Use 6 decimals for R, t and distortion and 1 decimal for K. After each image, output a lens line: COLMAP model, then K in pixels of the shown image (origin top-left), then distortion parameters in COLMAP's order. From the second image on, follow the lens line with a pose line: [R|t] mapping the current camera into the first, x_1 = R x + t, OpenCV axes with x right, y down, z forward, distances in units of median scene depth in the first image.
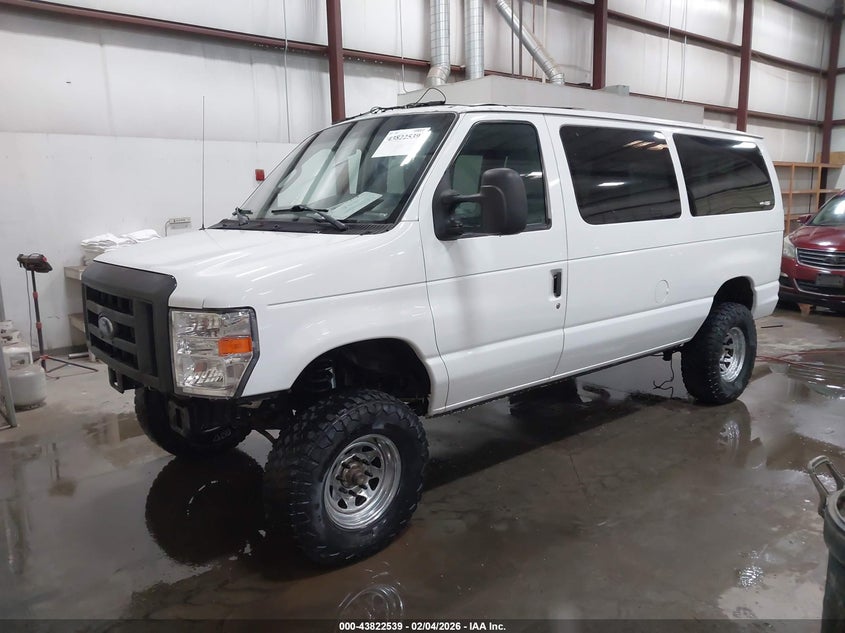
lens RADIAL K [[688.3, 0, 425.7], [0, 688.3, 317.0], [0, 0, 1]] dist [0.008564, 0.004760]
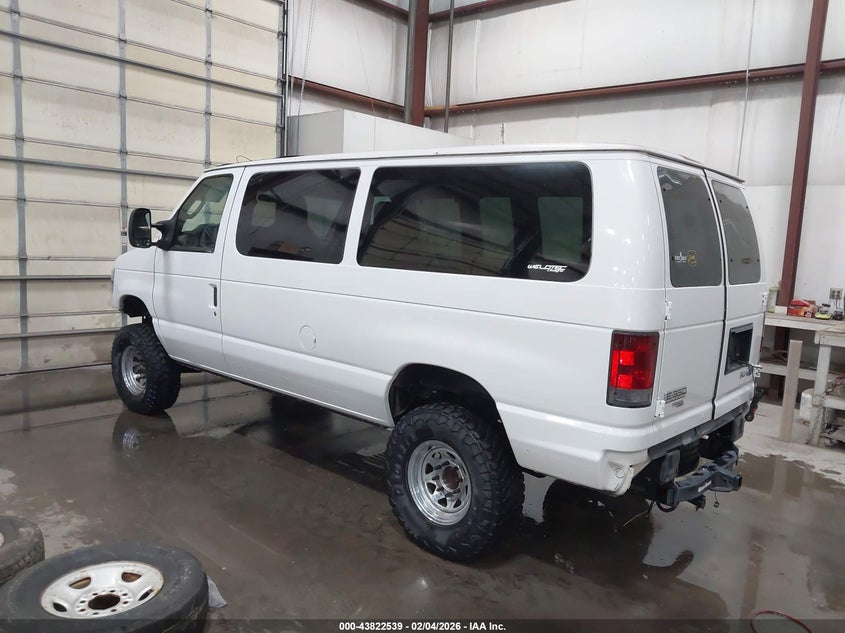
lens RADIAL K [[655.8, 0, 425.8], [0, 655.8, 318.9], [0, 0, 1]] dist [0.000868, 0.004237]
pose [[0.139347, 0.149501, -0.978893, 1.141754], [-0.211613, 0.970198, 0.118050, -0.184441], [0.967369, 0.190697, 0.166831, 0.942024]]
